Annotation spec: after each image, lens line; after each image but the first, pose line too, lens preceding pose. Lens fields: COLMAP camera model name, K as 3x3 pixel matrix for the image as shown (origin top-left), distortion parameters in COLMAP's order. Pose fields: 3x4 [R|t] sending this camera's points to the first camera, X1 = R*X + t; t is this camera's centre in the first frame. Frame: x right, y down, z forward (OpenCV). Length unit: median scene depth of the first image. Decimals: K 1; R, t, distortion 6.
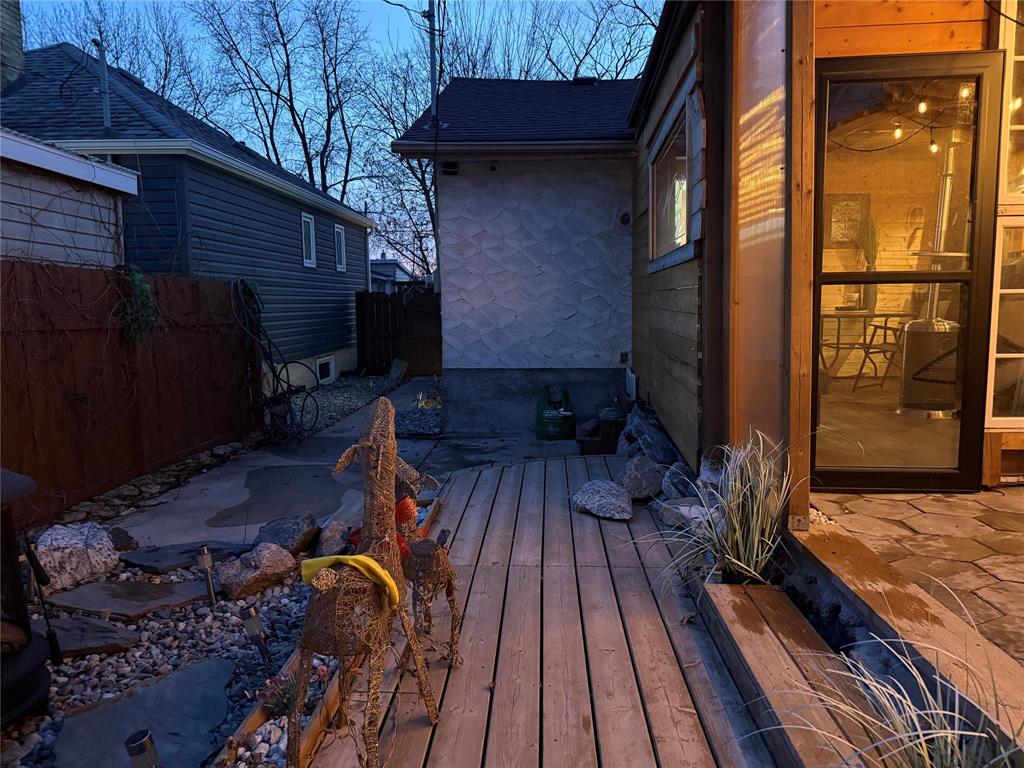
lens RADIAL K [[720.5, 0, 516.5], [0, 720.5, 381.4], [0, 0, 1]] dist [0.107057, -0.141794]
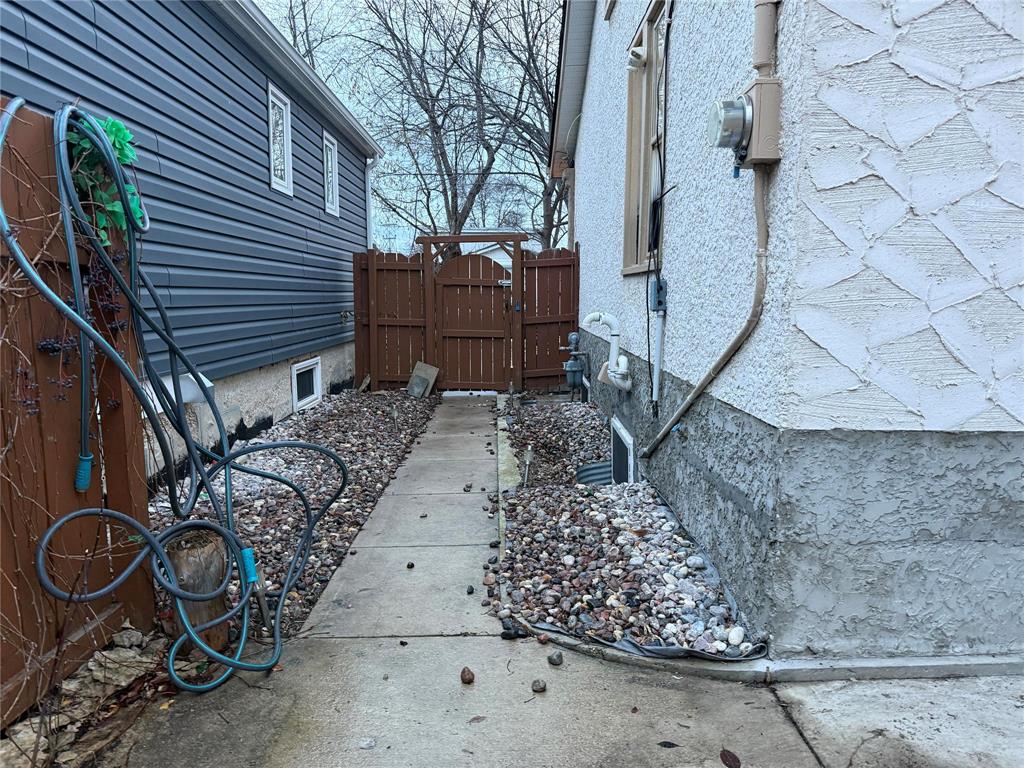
lens RADIAL K [[720.5, 0, 516.5], [0, 720.5, 381.4], [0, 0, 1]] dist [0.107057, -0.141794]
pose [[0.998664, 0.012626, 0.050106, -0.127421], [-0.012848, 0.999909, 0.004110, -0.020966], [-0.050050, -0.004748, 0.998735, 0.421594]]
